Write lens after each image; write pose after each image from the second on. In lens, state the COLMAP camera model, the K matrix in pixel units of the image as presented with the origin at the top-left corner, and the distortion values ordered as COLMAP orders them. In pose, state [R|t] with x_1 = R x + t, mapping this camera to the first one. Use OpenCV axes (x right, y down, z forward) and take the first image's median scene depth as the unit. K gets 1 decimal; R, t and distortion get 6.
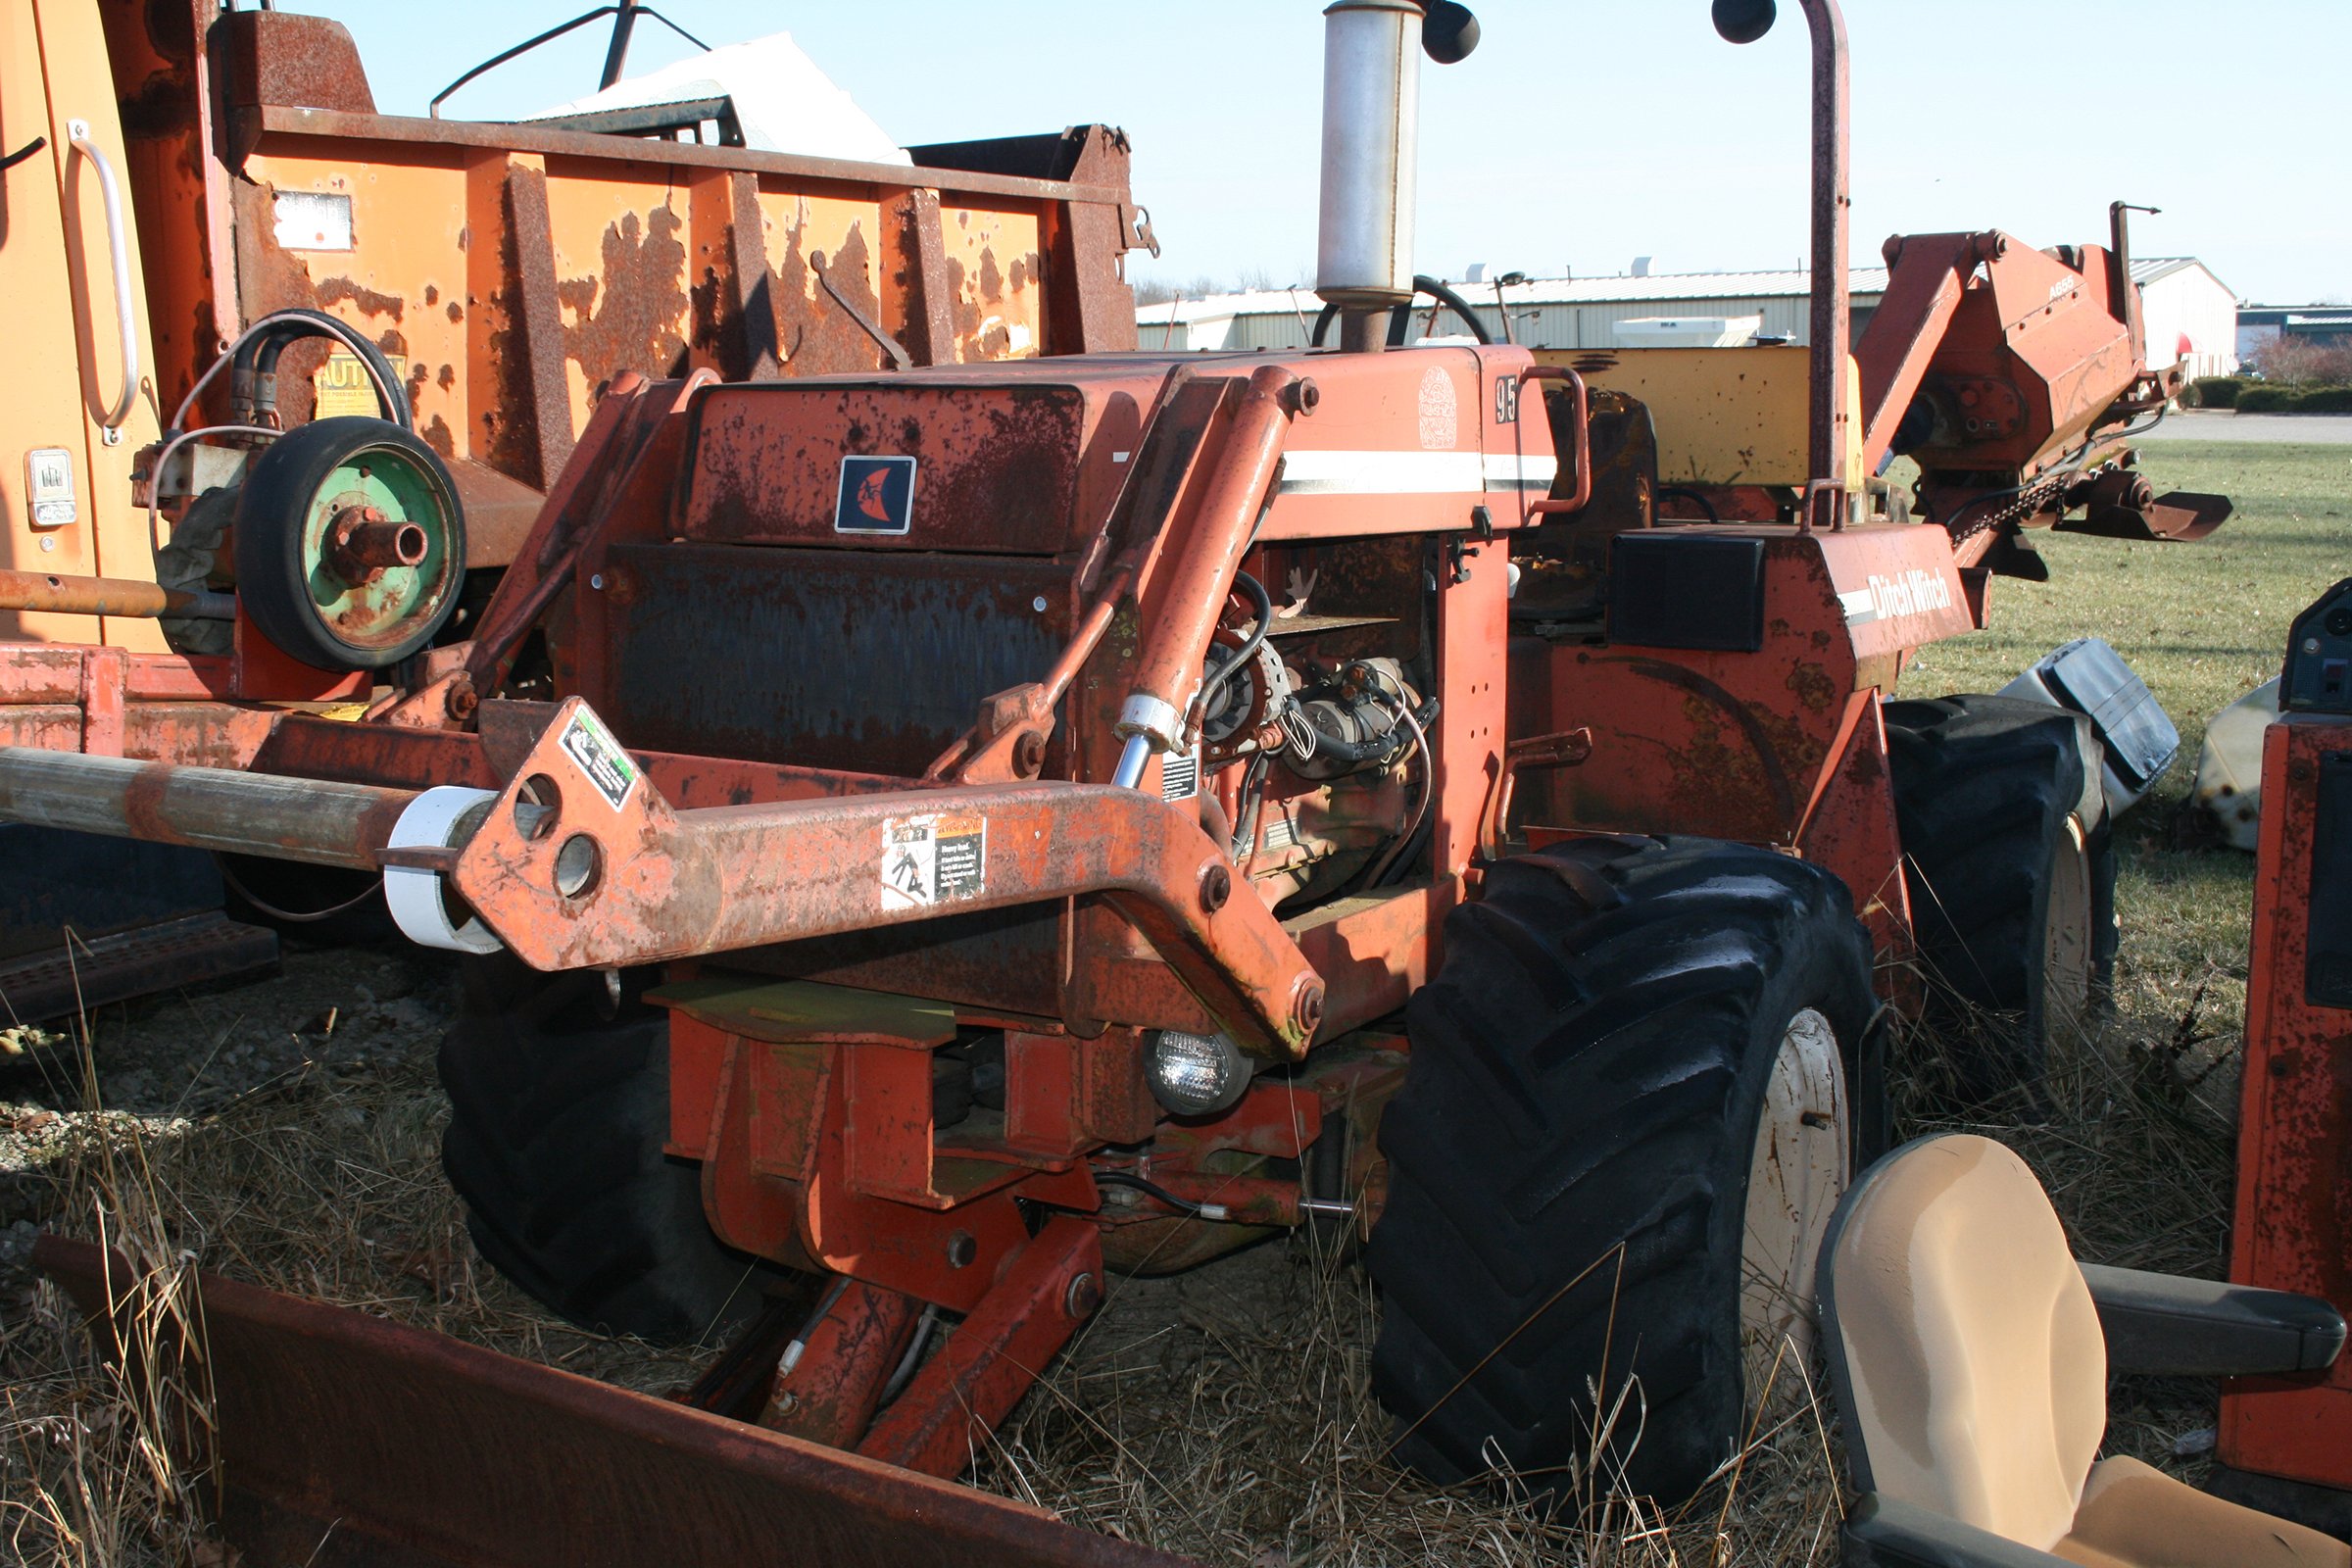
lens RADIAL K [[2591.2, 0, 1177.4], [0, 2591.2, 788.5], [0, 0, 1]] dist [-0.082706, 0.000000]
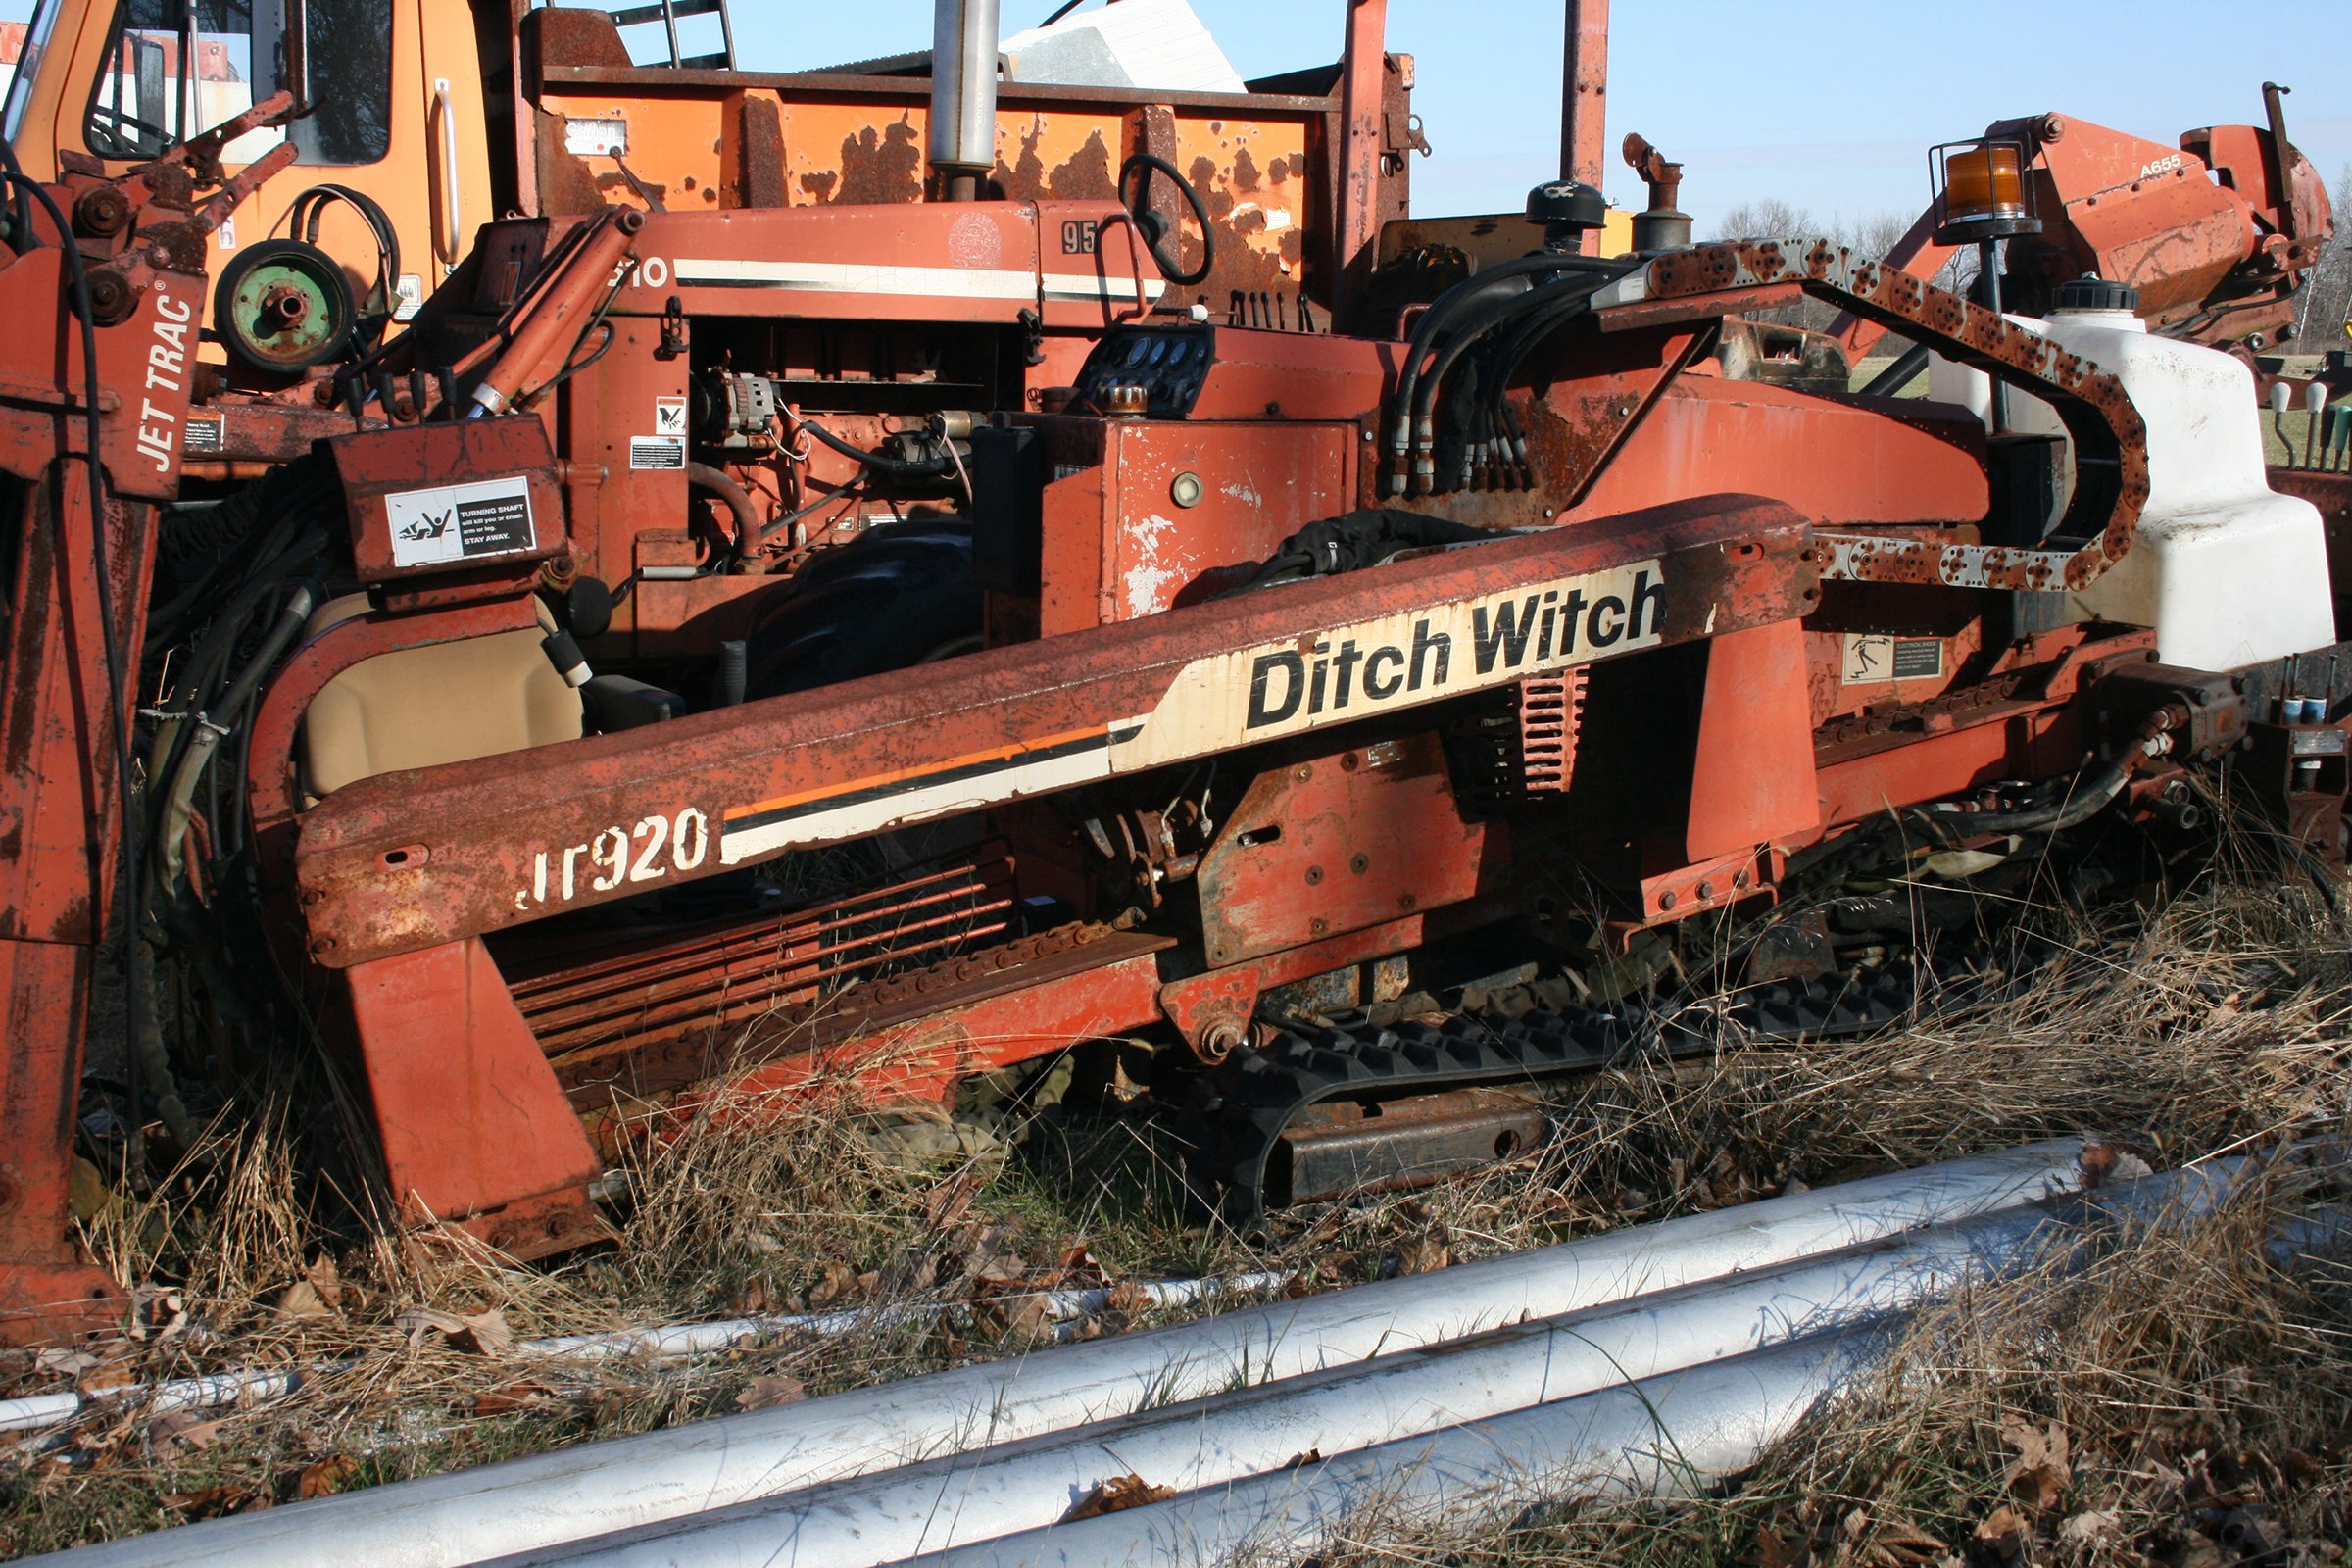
lens RADIAL K [[2591.2, 0, 1170.4], [0, 2591.2, 783.1], [0, 0, 1]] dist [-0.082706, 0.000000]
pose [[0.851232, 0.101838, -0.514813, 0.733338], [-0.090936, 0.994774, 0.046421, 0.062670], [0.516850, 0.007300, 0.856045, -0.156313]]
